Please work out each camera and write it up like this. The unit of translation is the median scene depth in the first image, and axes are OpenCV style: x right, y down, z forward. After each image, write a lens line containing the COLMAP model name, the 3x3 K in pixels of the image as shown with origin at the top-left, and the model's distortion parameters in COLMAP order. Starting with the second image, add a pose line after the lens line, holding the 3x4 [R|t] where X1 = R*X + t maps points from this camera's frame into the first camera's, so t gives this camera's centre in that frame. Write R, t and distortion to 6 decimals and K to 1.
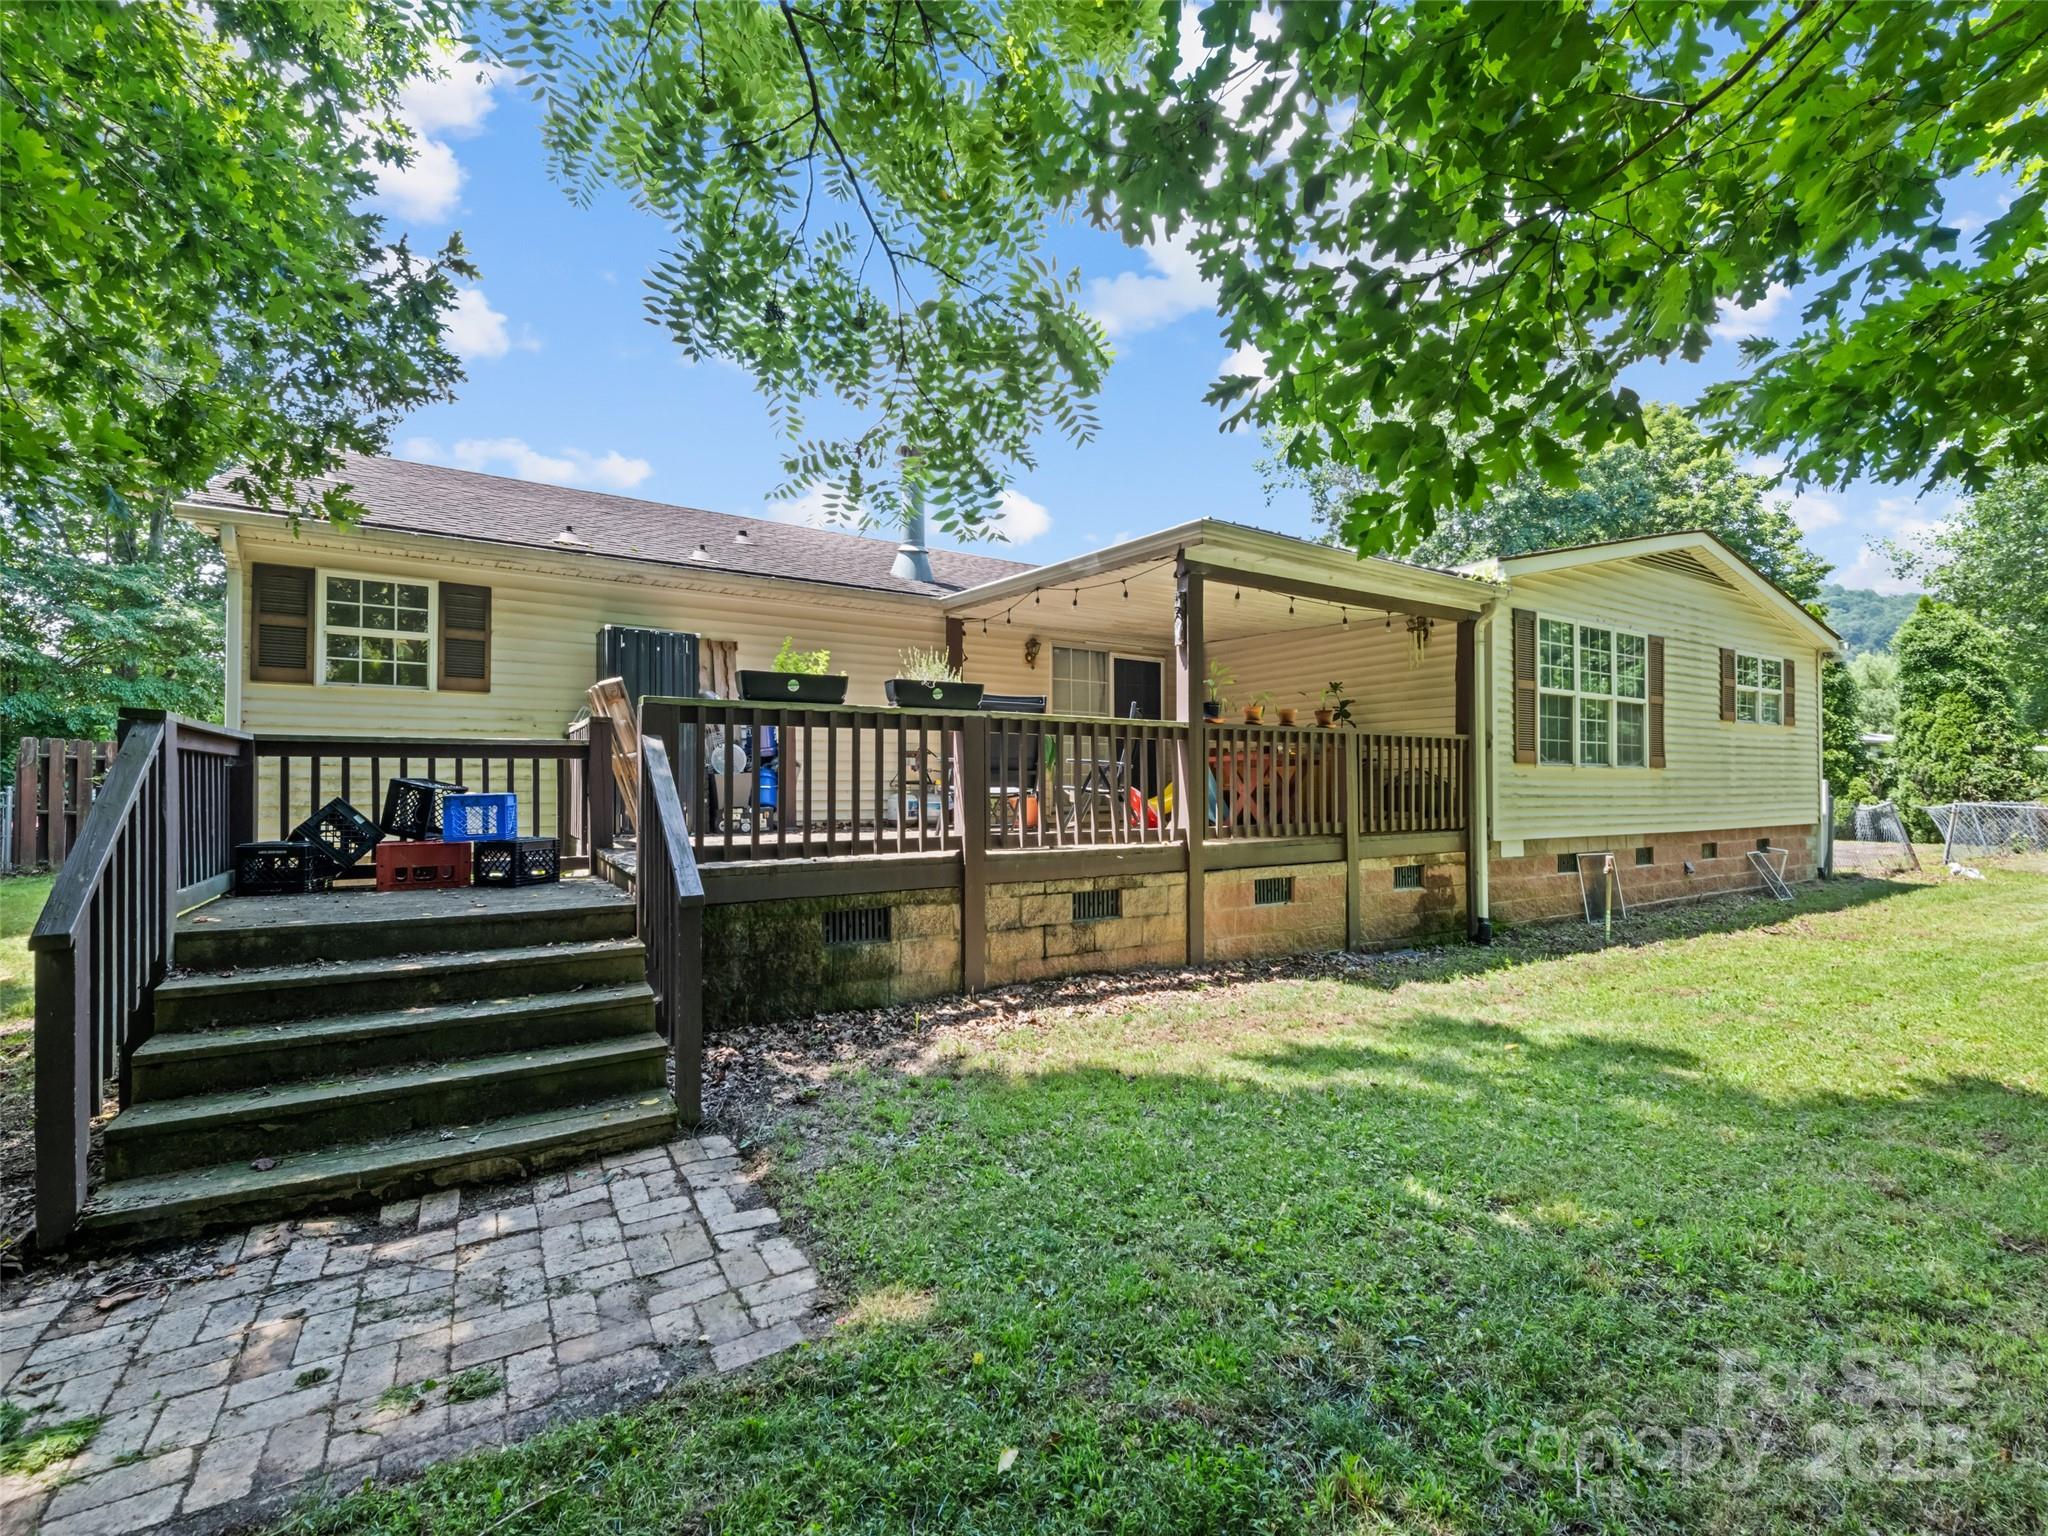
lens RADIAL K [[1063.3, 0, 1024.0], [0, 1063.3, 768.0], [0, 0, 1]] dist [-0.145255, -0.000124]
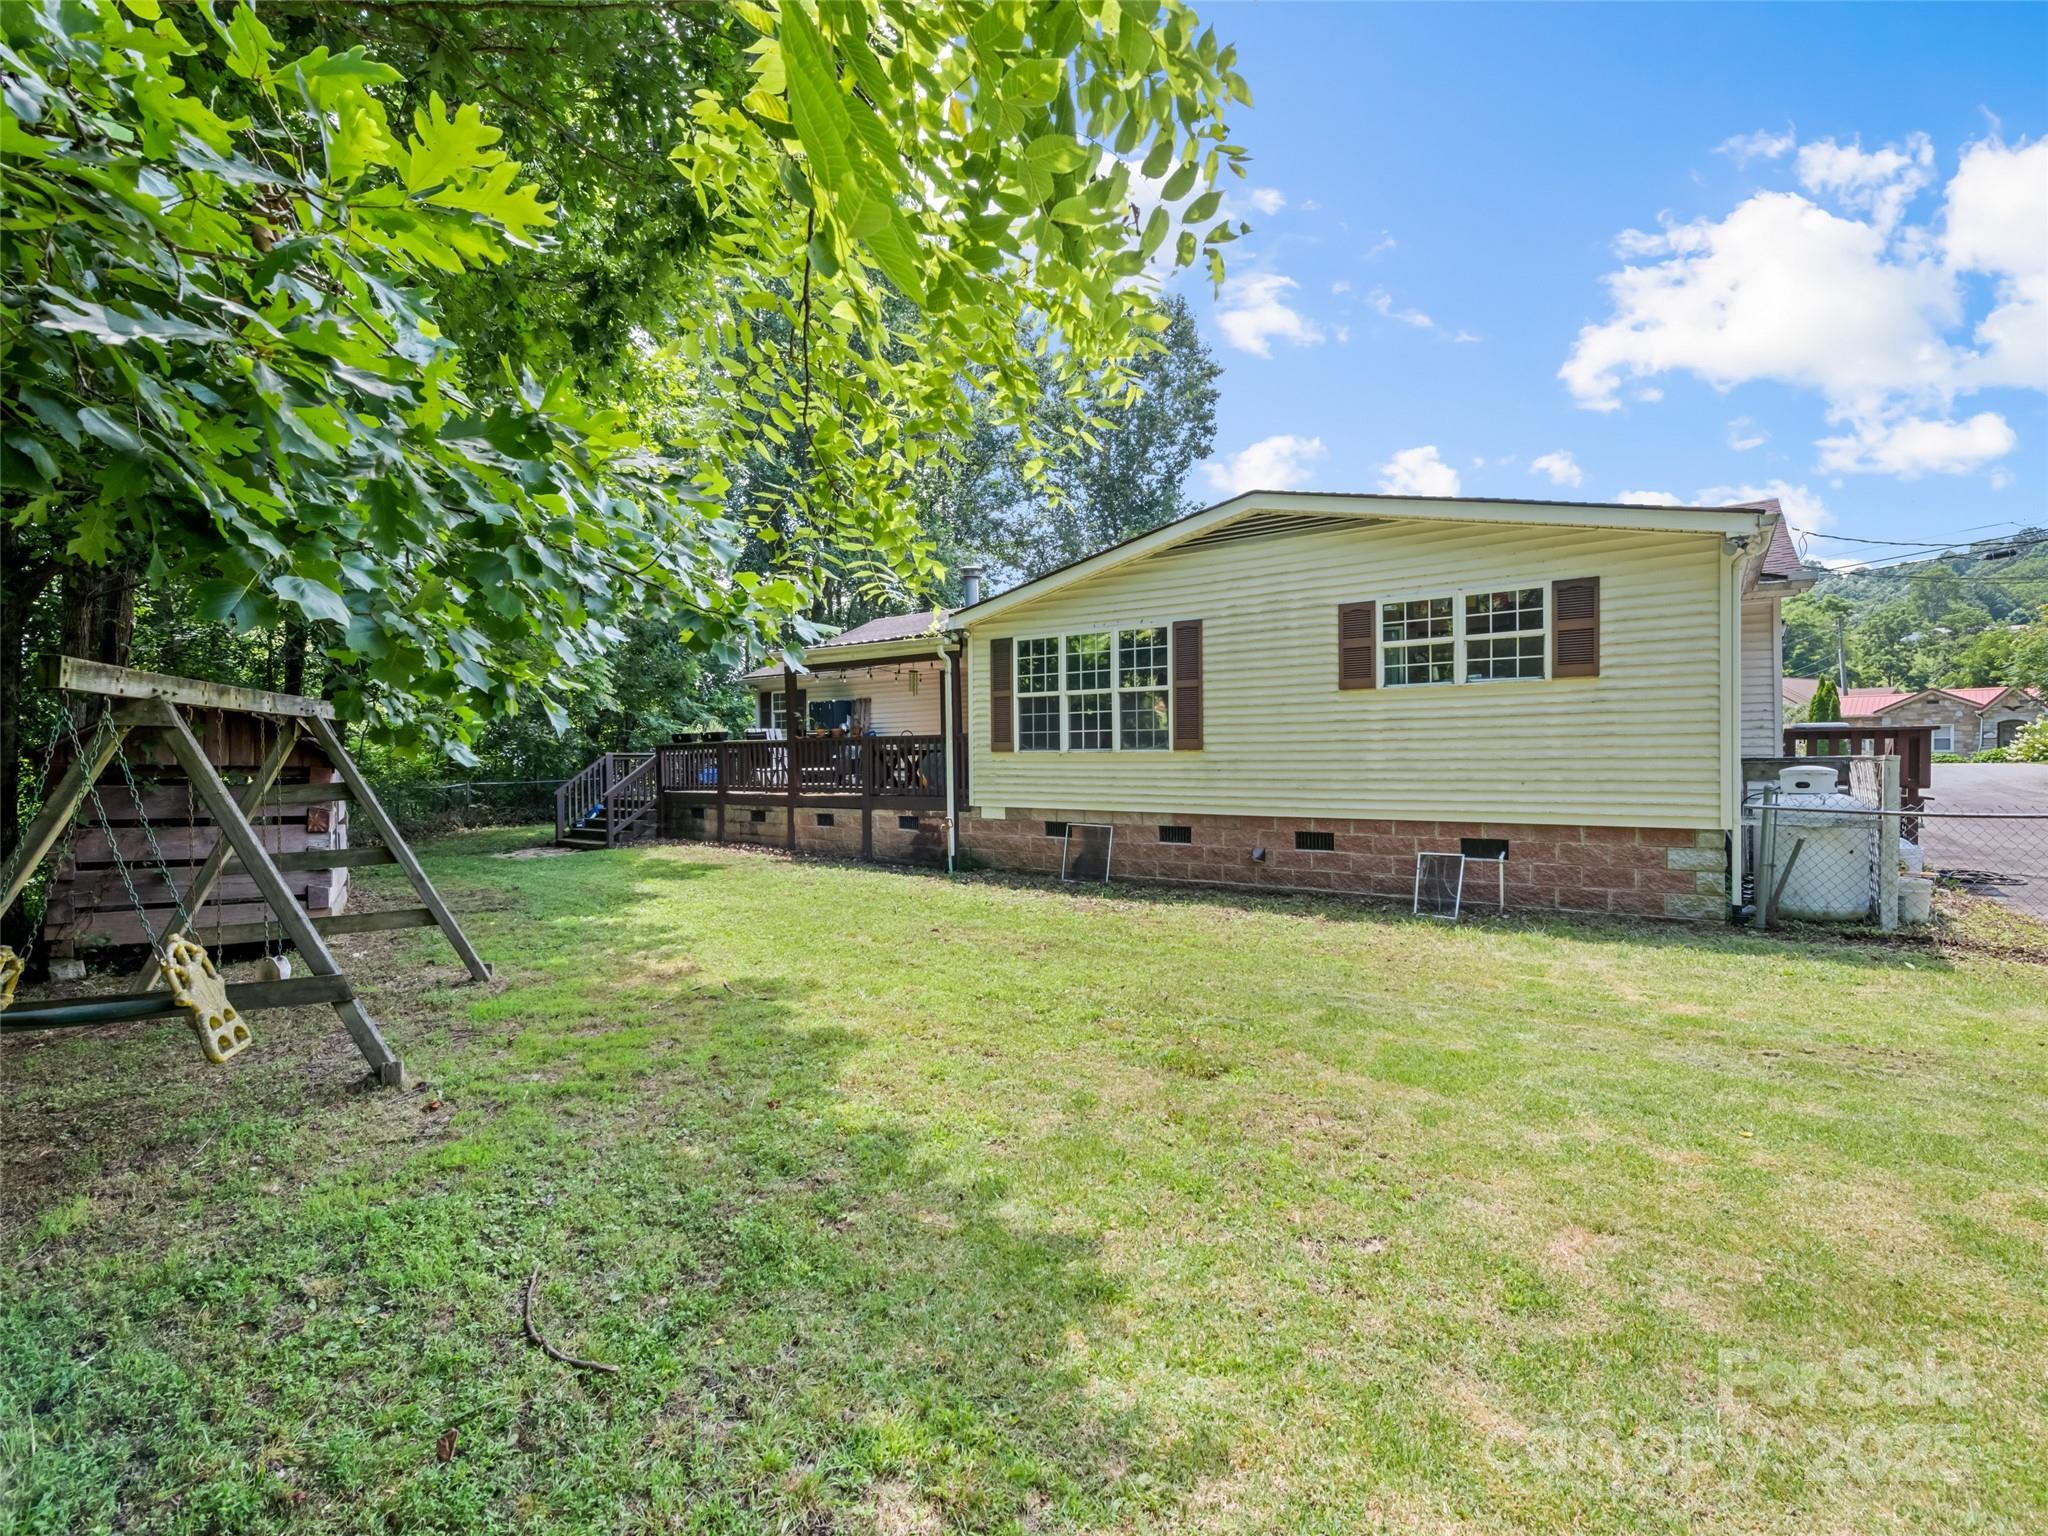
lens RADIAL K [[941.6, 0, 1024.0], [0, 941.6, 768.0], [0, 0, 1]] dist [-0.000144, -0.000010]
pose [[0.327762, 0.003296, -0.944755, 1.625480], [0.021232, 0.999716, 0.010854, 0.003505], [0.944522, -0.023617, 0.327599, 0.595926]]
